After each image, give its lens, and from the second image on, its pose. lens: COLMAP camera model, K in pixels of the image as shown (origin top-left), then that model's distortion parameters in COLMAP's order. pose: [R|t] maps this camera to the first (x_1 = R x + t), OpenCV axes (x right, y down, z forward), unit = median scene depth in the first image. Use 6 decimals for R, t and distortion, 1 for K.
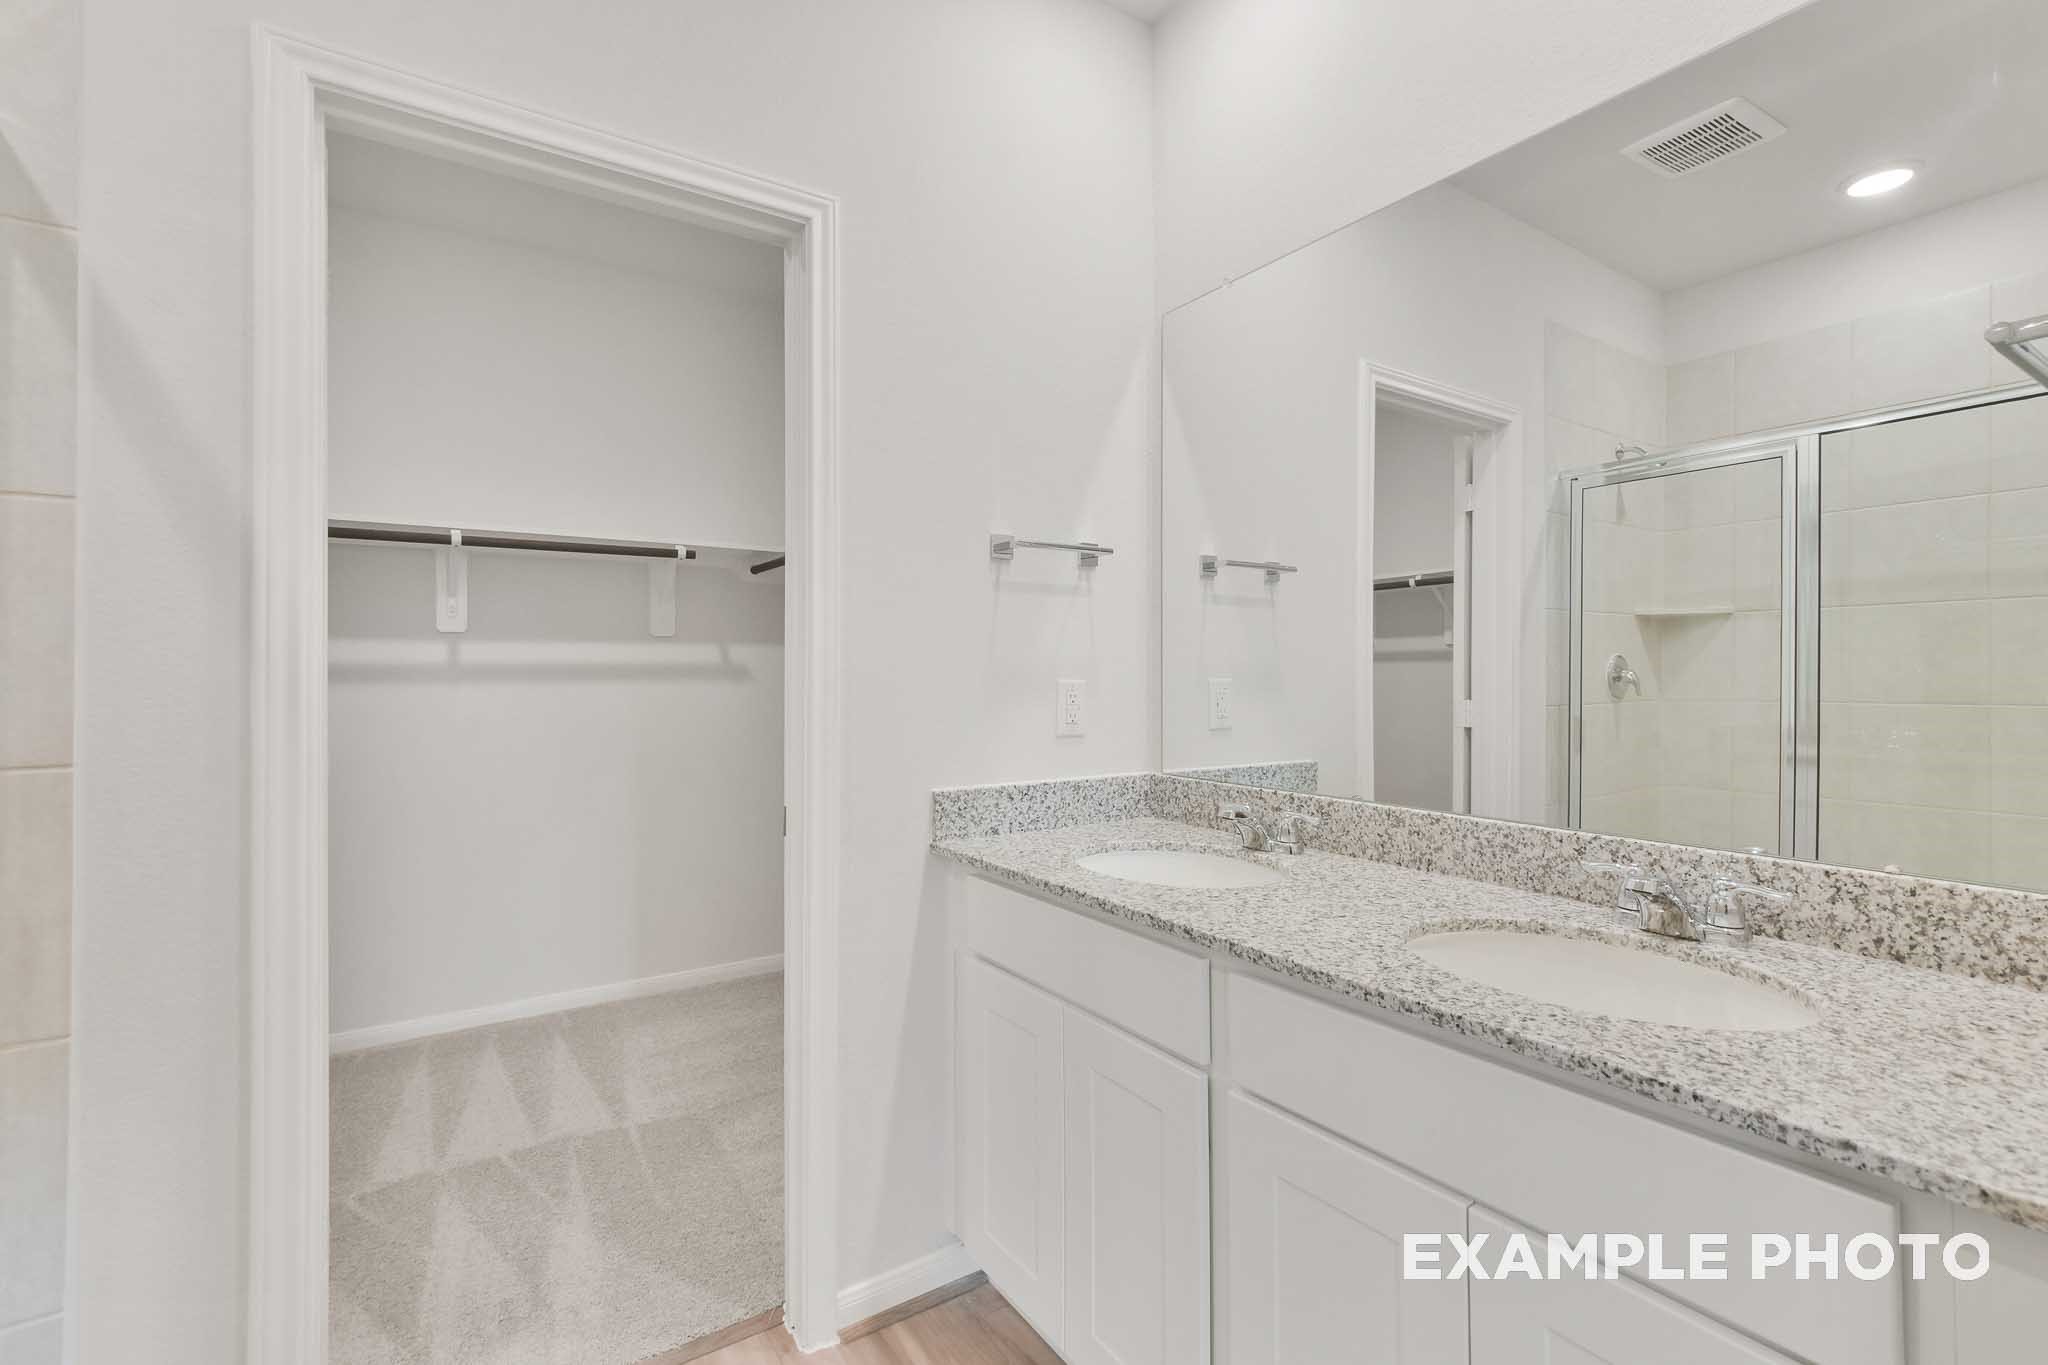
lens RADIAL K [[918.0, 0, 1017.0], [0, 918.0, 675.4], [0, 0, 1]] dist [0.000912, -0.000580]
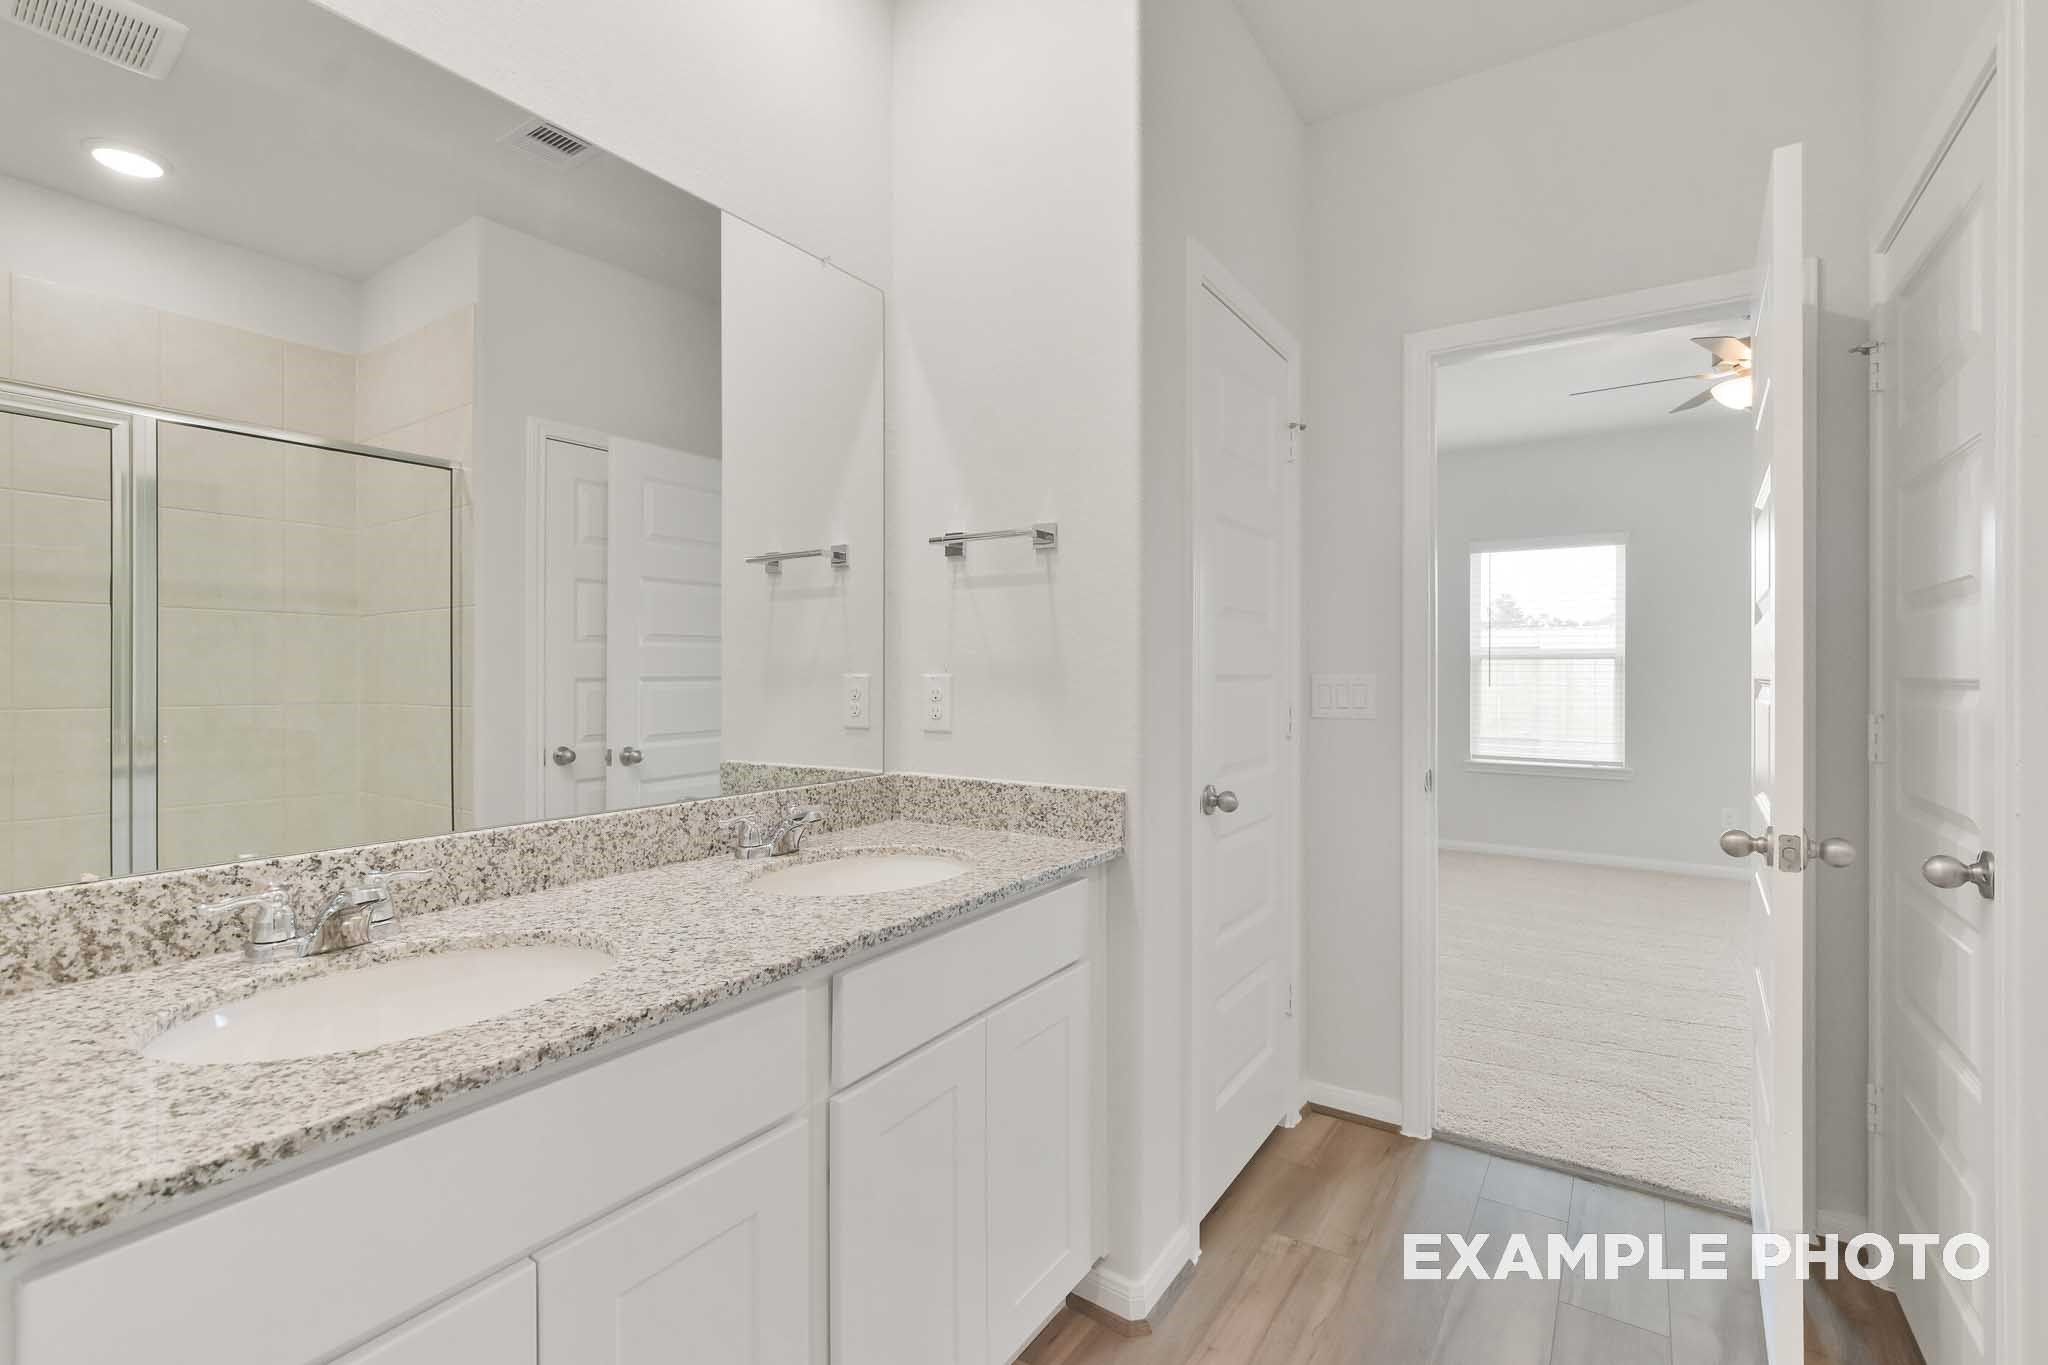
lens RADIAL K [[918.0, 0, 1017.0], [0, 918.0, 675.4], [0, 0, 1]] dist [0.000912, -0.000580]
pose [[-0.393634, 0.003829, 0.919259, -0.616441], [0.007943, 0.999968, -0.000764, 0.010889], [-0.919233, 0.007001, -0.393652, 1.032496]]
